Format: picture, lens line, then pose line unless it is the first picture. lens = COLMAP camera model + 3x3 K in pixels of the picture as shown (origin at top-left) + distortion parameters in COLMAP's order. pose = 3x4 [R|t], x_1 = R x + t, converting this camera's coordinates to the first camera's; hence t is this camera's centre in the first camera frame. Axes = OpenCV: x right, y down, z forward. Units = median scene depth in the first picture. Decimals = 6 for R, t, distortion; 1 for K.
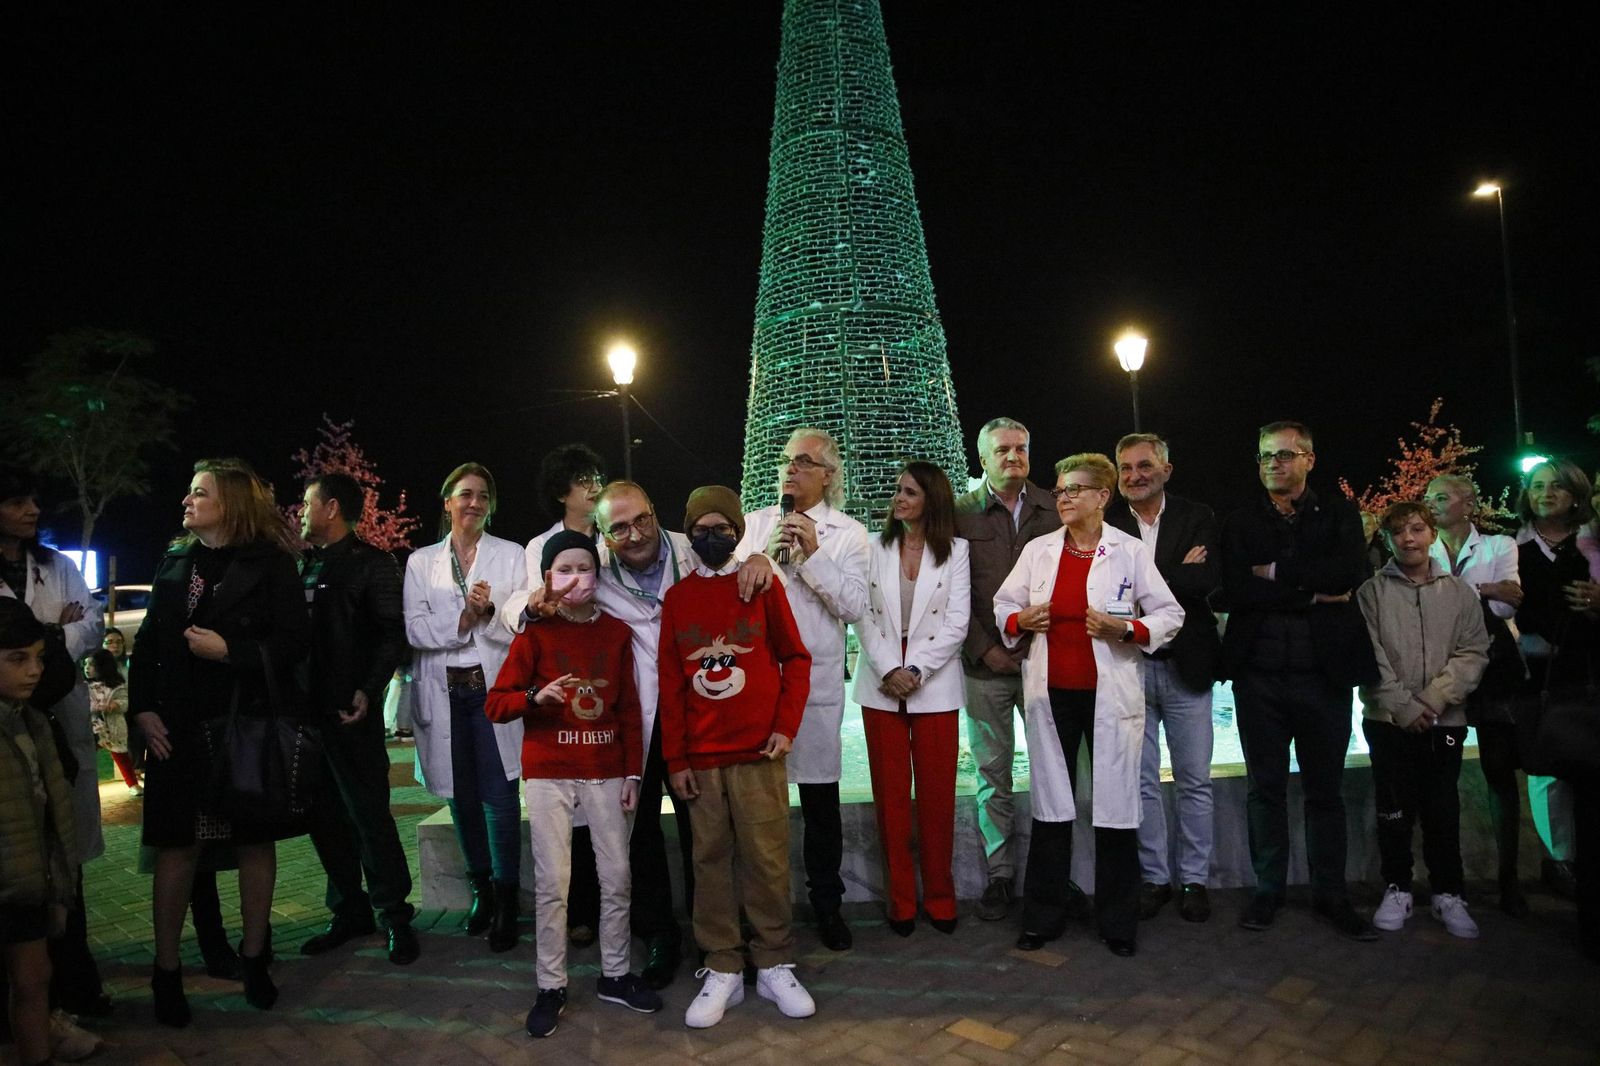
lens RADIAL K [[1132.6, 0, 788.6], [0, 1132.6, 525.6], [0, 0, 1]] dist [-0.110970, 0.060786]
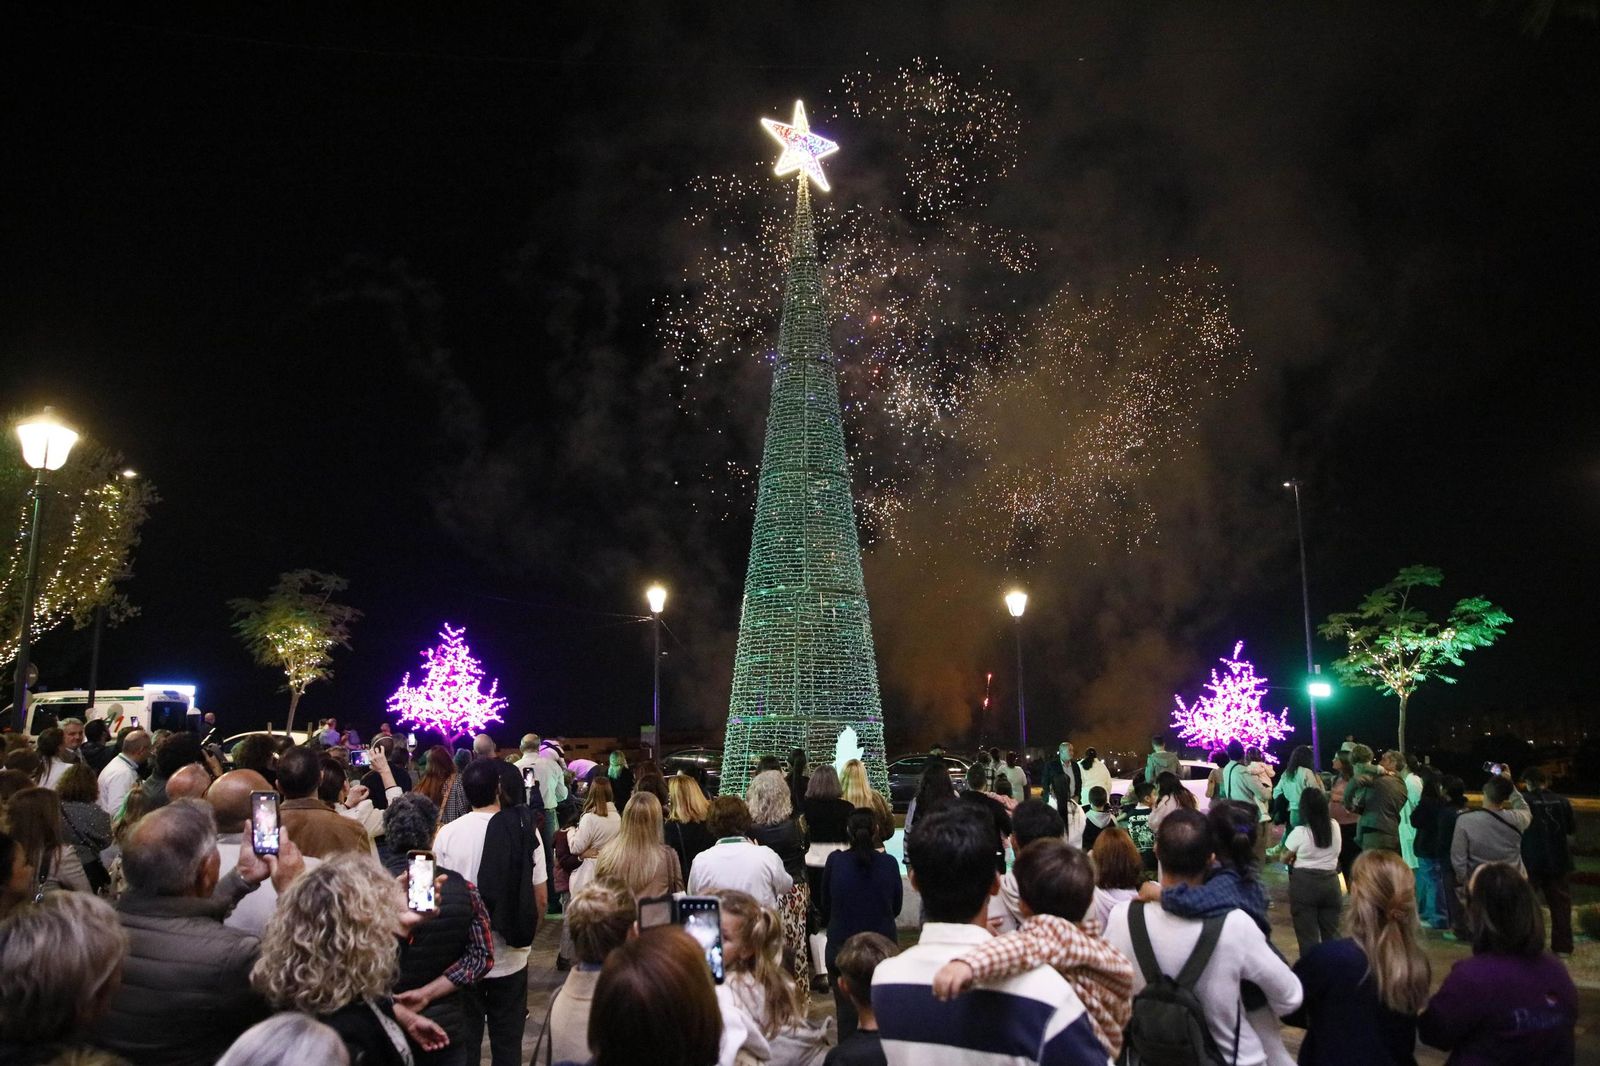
lens RADIAL K [[1126.6, 0, 800.9], [0, 1126.6, 531.3], [0, 0, 1]] dist [-0.097409, 0.039506]
pose [[0.999128, 0.039314, -0.014070, 0.052053], [-0.040774, 0.991223, -0.125755, -0.056073], [0.009003, 0.126219, 0.991962, -0.426066]]
